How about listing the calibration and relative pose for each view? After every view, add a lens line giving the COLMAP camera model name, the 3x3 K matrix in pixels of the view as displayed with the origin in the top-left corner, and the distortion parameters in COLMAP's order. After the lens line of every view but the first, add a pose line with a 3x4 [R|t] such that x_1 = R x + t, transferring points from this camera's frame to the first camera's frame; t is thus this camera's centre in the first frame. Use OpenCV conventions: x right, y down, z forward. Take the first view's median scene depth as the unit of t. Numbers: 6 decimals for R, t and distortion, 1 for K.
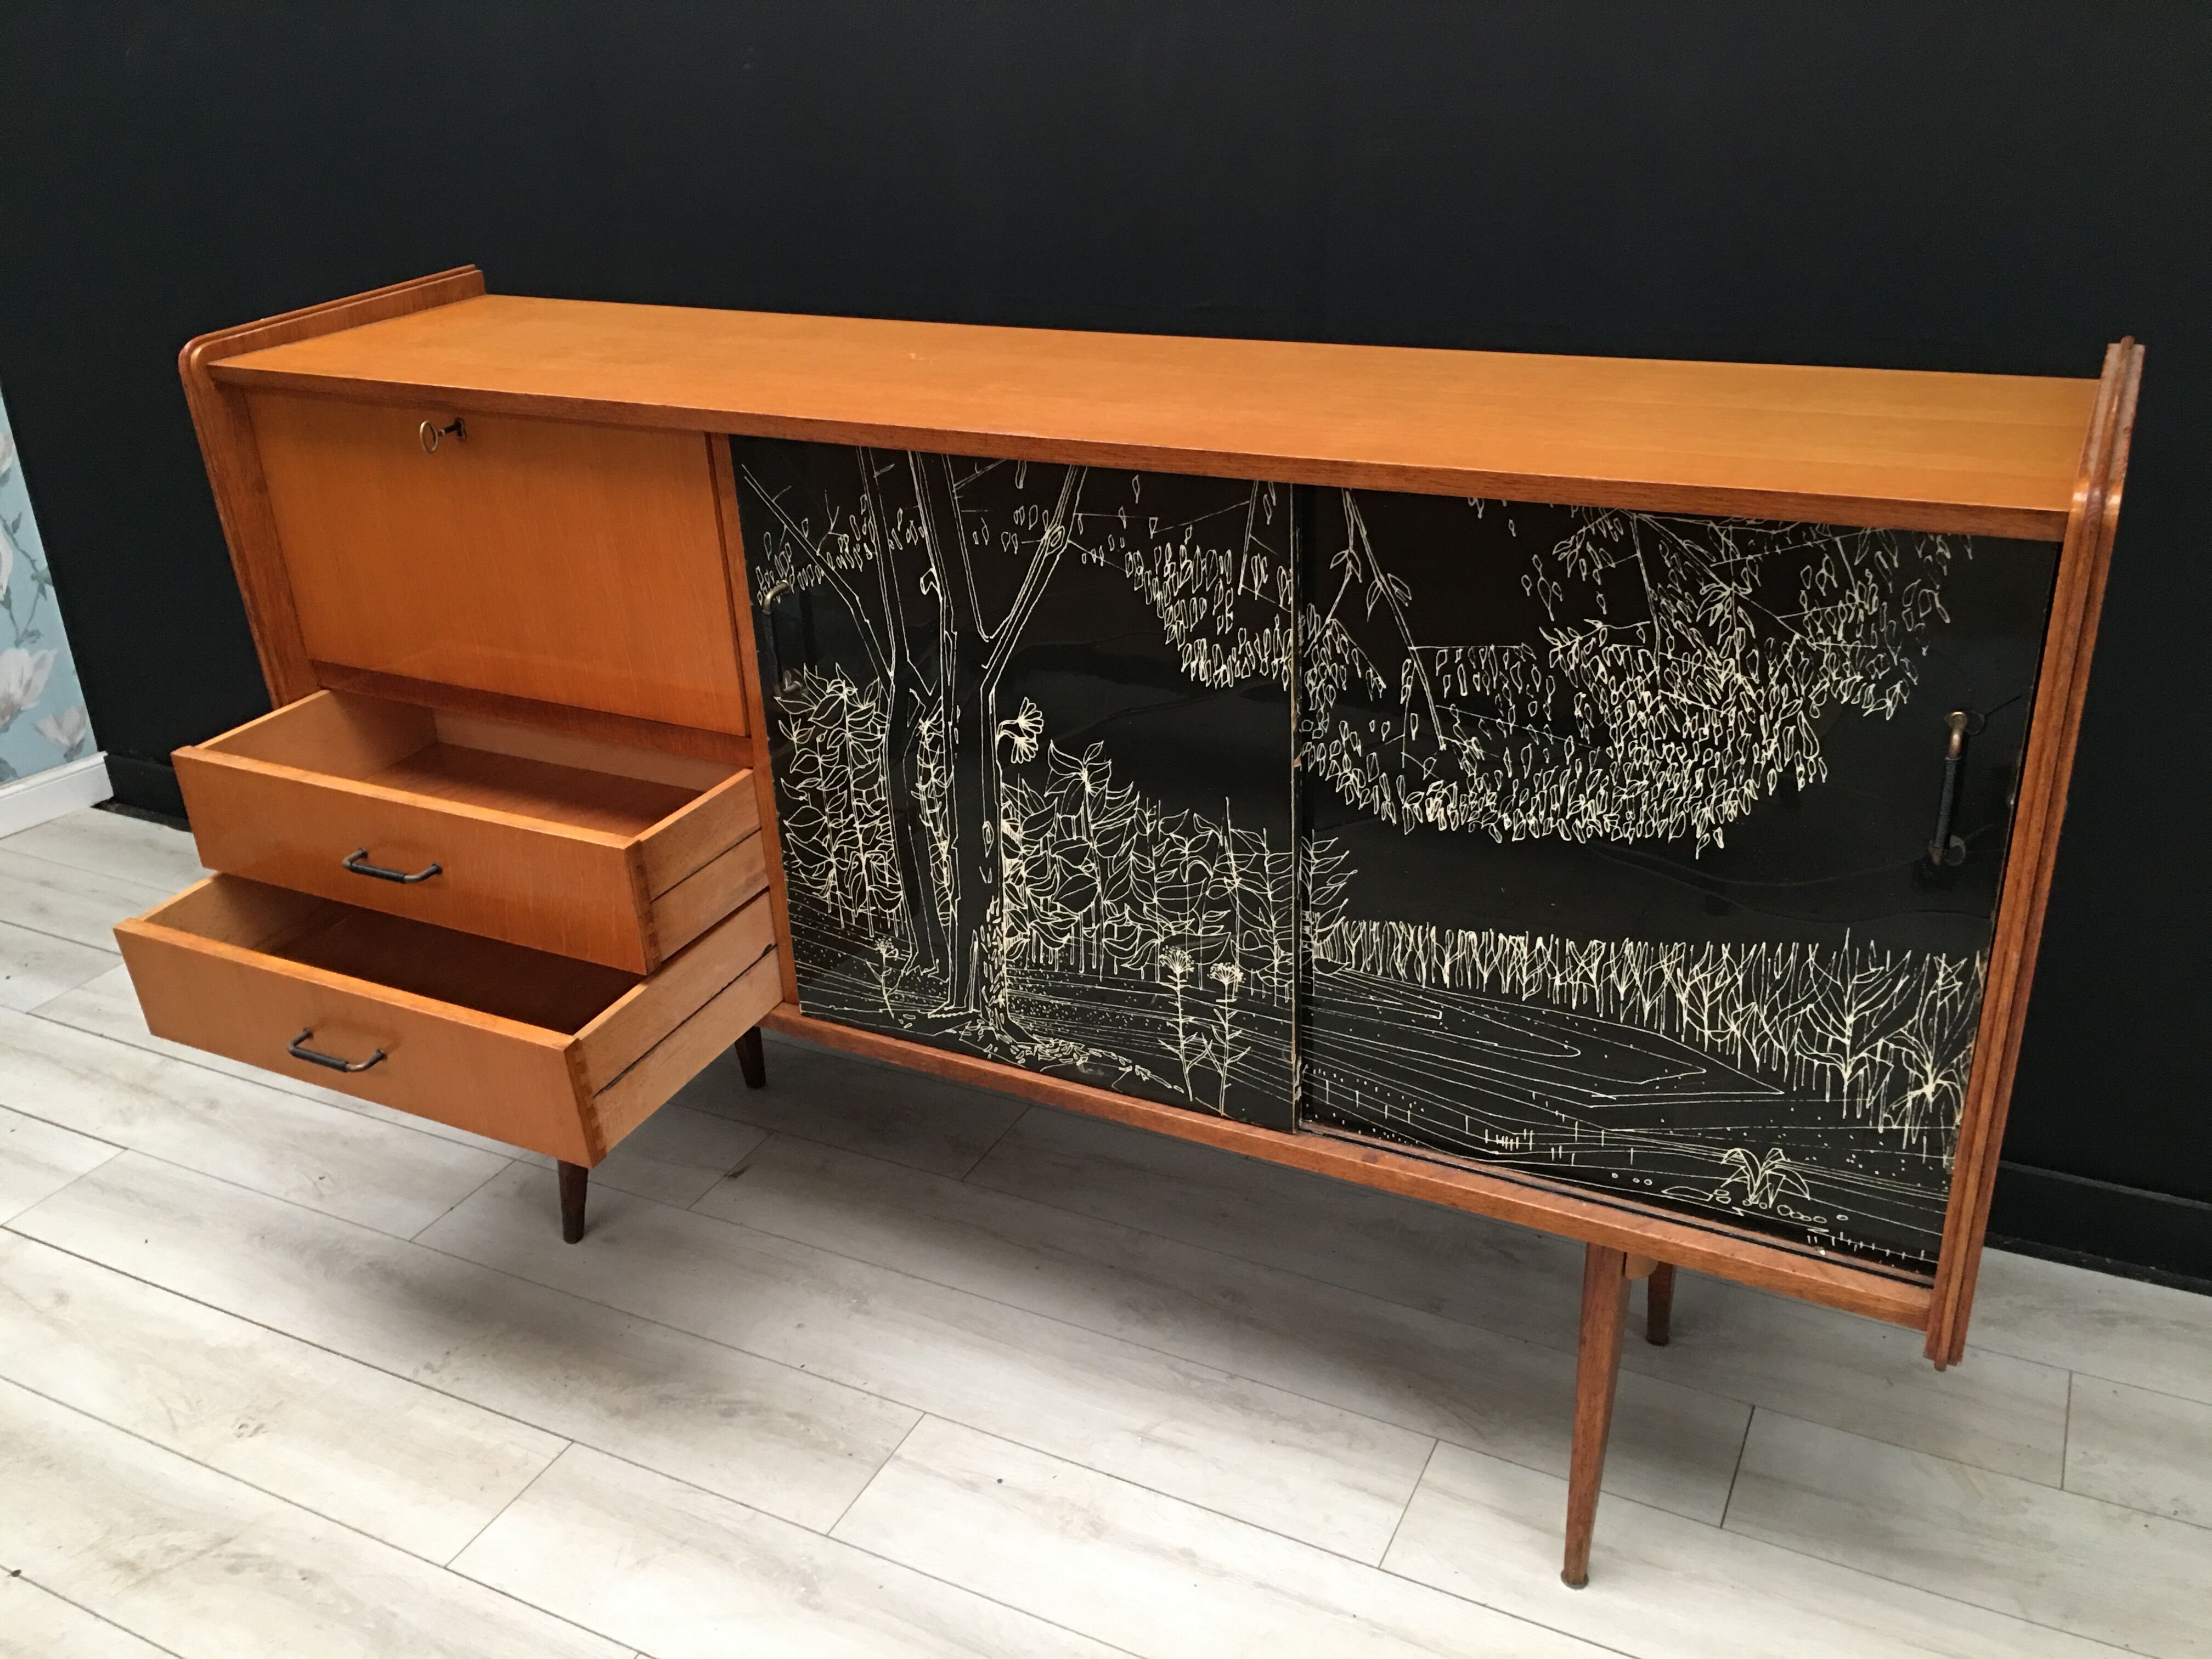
lens RADIAL K [[1900.6, 0, 1106.0], [0, 1900.6, 829.5], [0, 0, 1]] dist [0.074843, -0.101675]
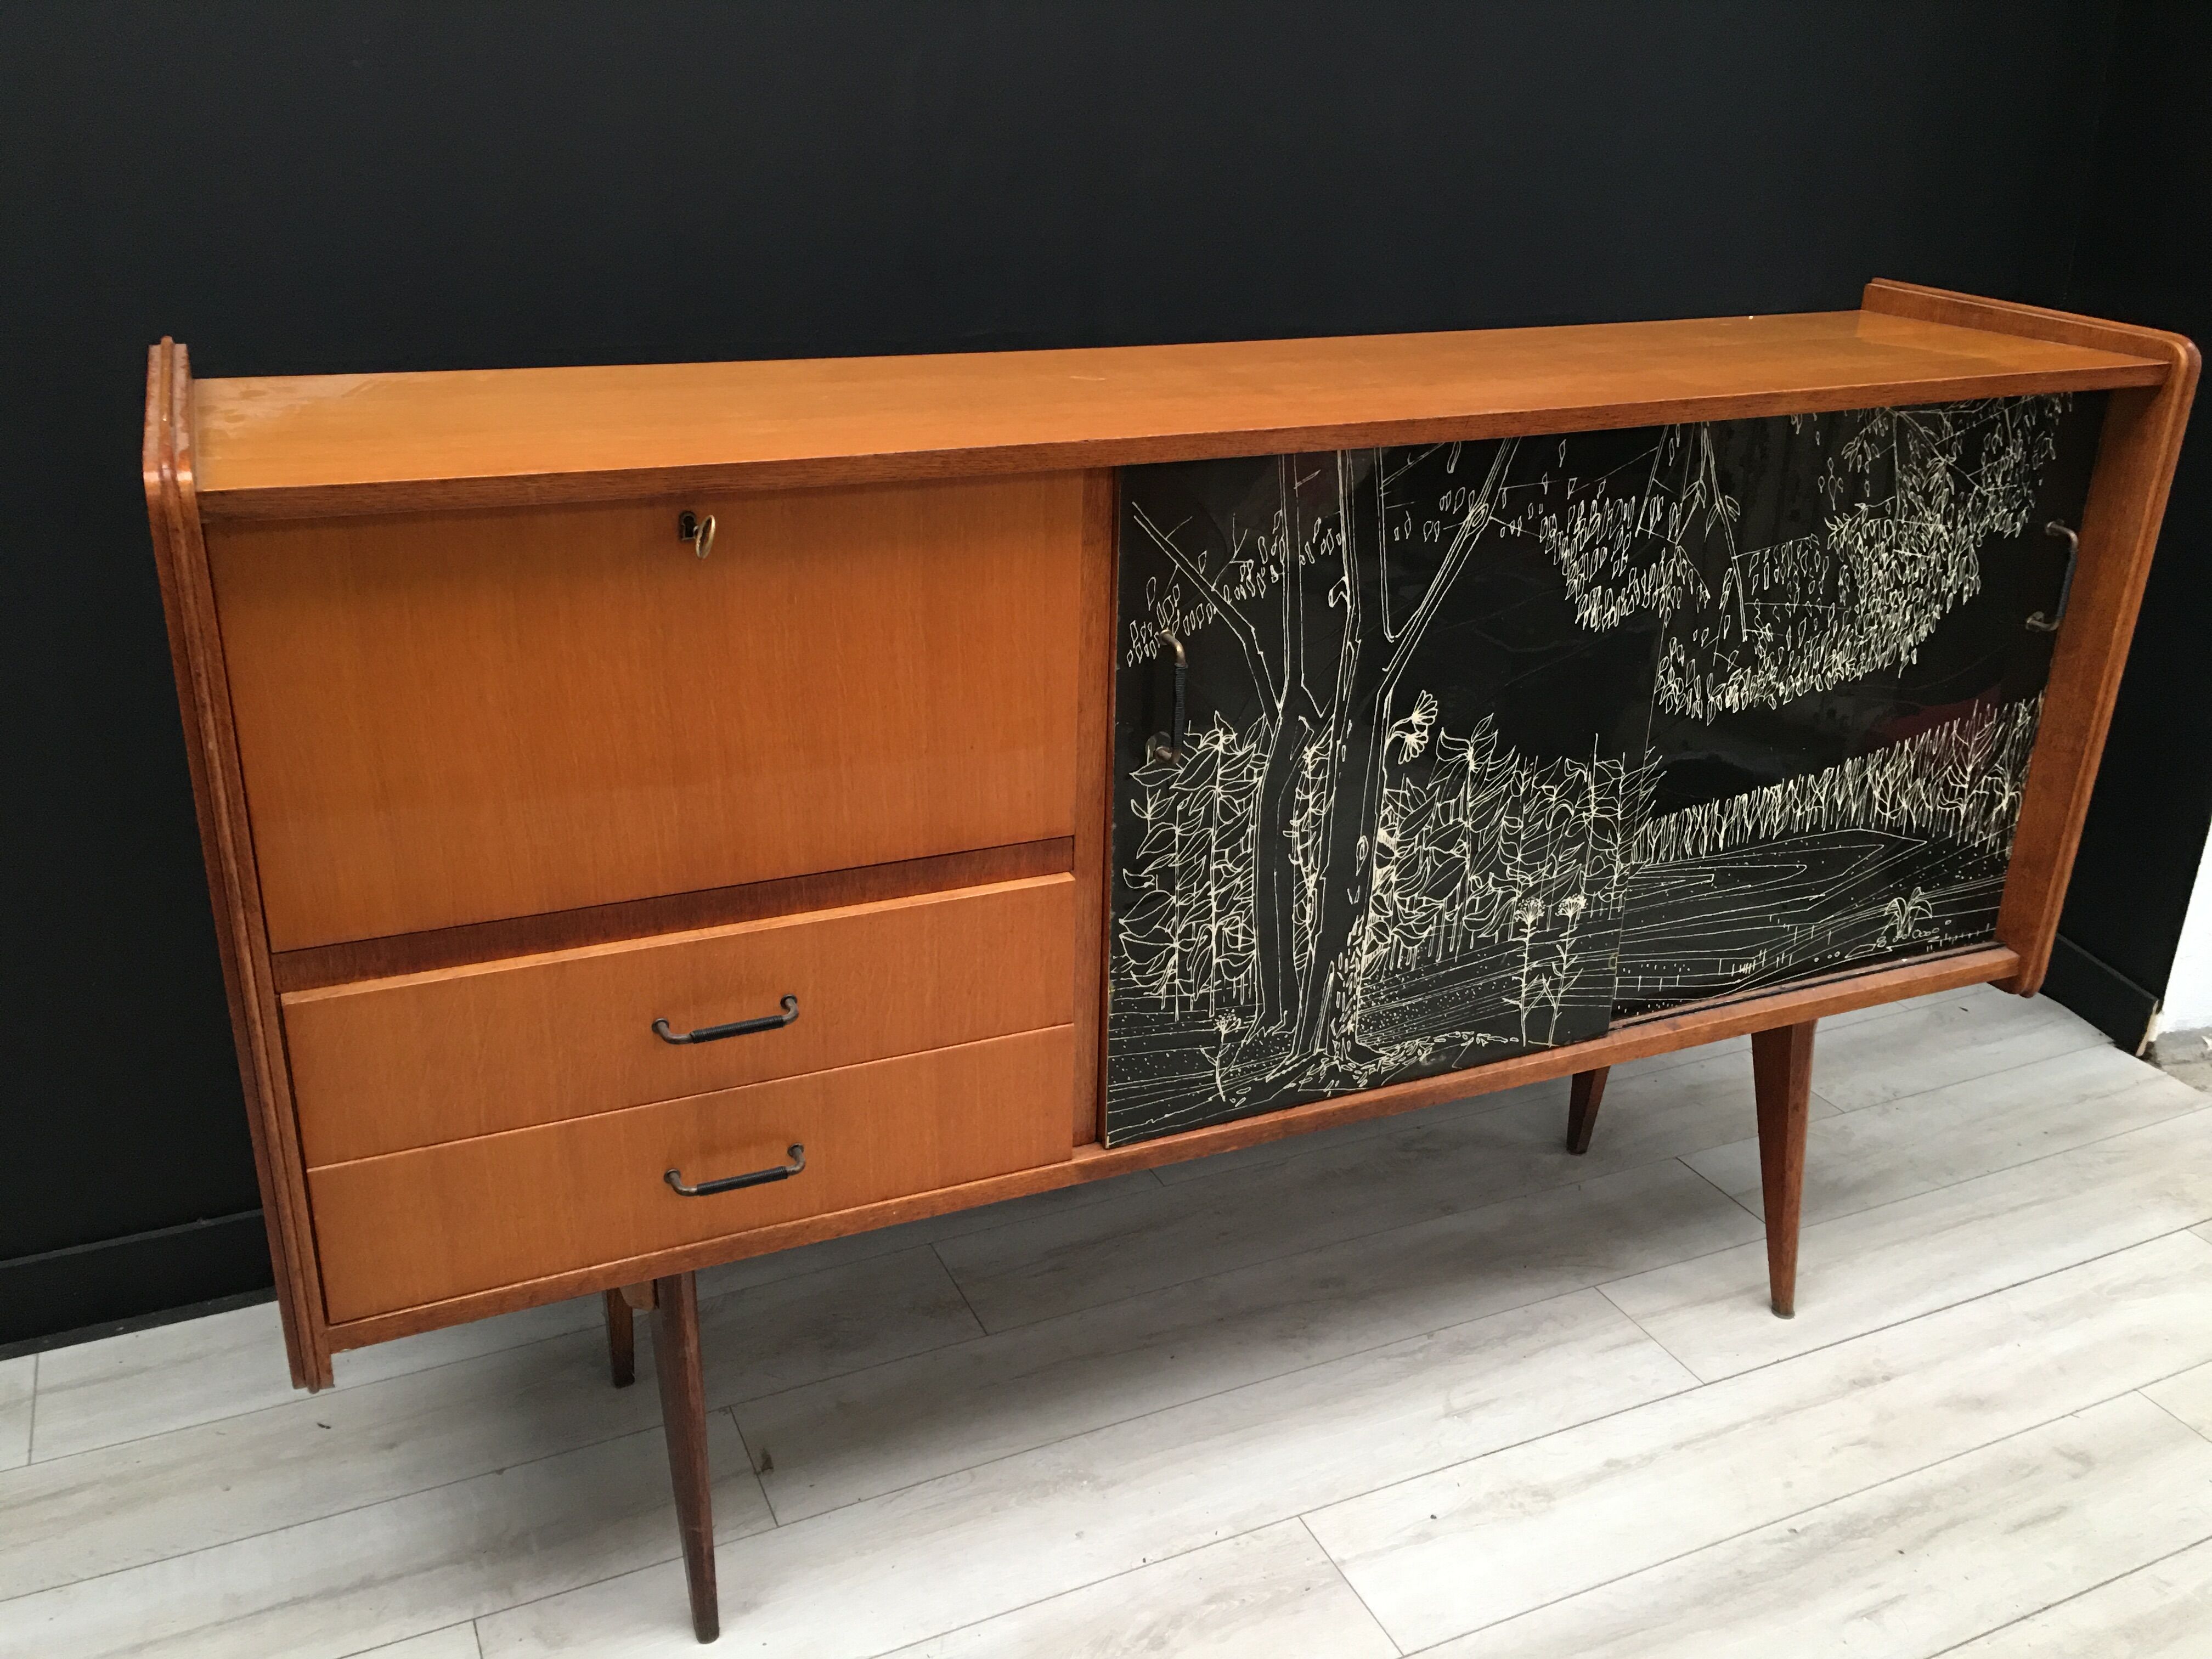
lens RADIAL K [[1900.6, 0, 1106.0], [0, 1900.6, 829.5], [0, 0, 1]] dist [0.074843, -0.101675]
pose [[0.618020, -0.246275, 0.746592, -0.935336], [0.287122, 0.954772, 0.077270, -0.129554], [-0.731855, 0.166608, 0.660780, 0.504784]]
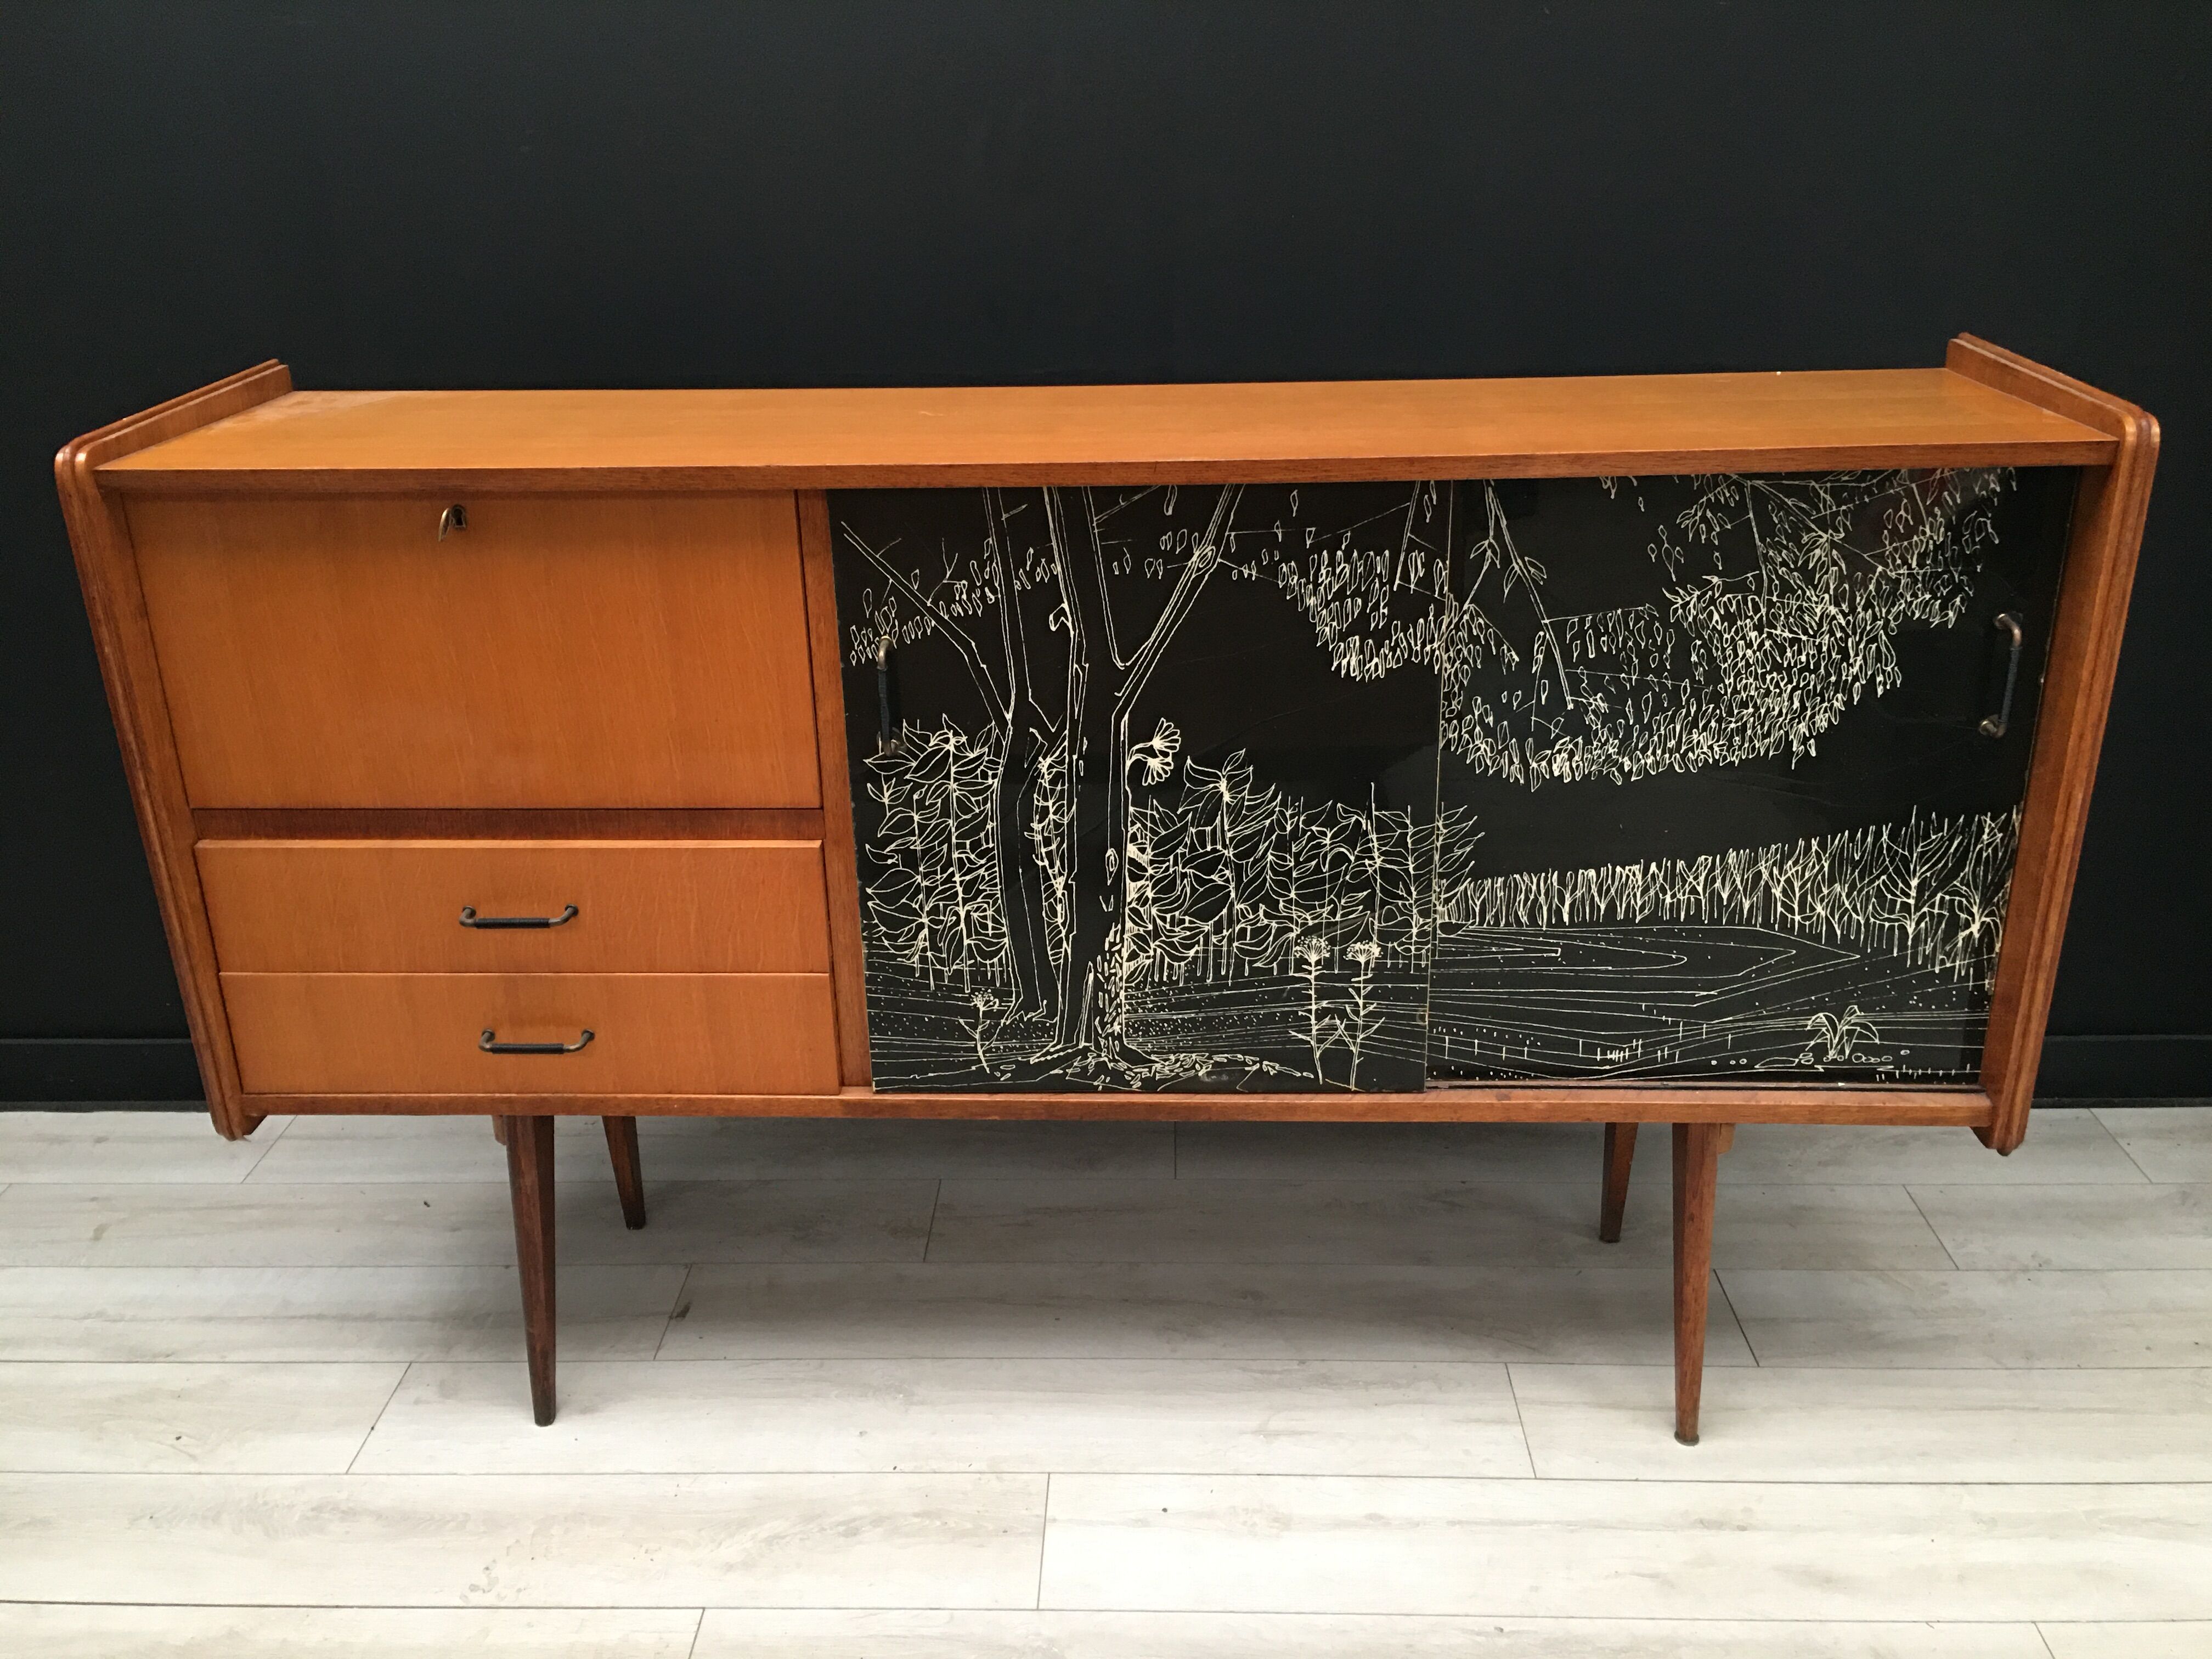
lens RADIAL K [[1873.2, 0, 1109.8], [0, 1873.2, 832.2], [0, 0, 1]] dist [0.070425, -0.084327]
pose [[0.906372, -0.134037, 0.400655, -0.509636], [0.162188, 0.986065, -0.037024, 0.026359], [-0.390109, 0.098539, 0.915481, 0.082745]]
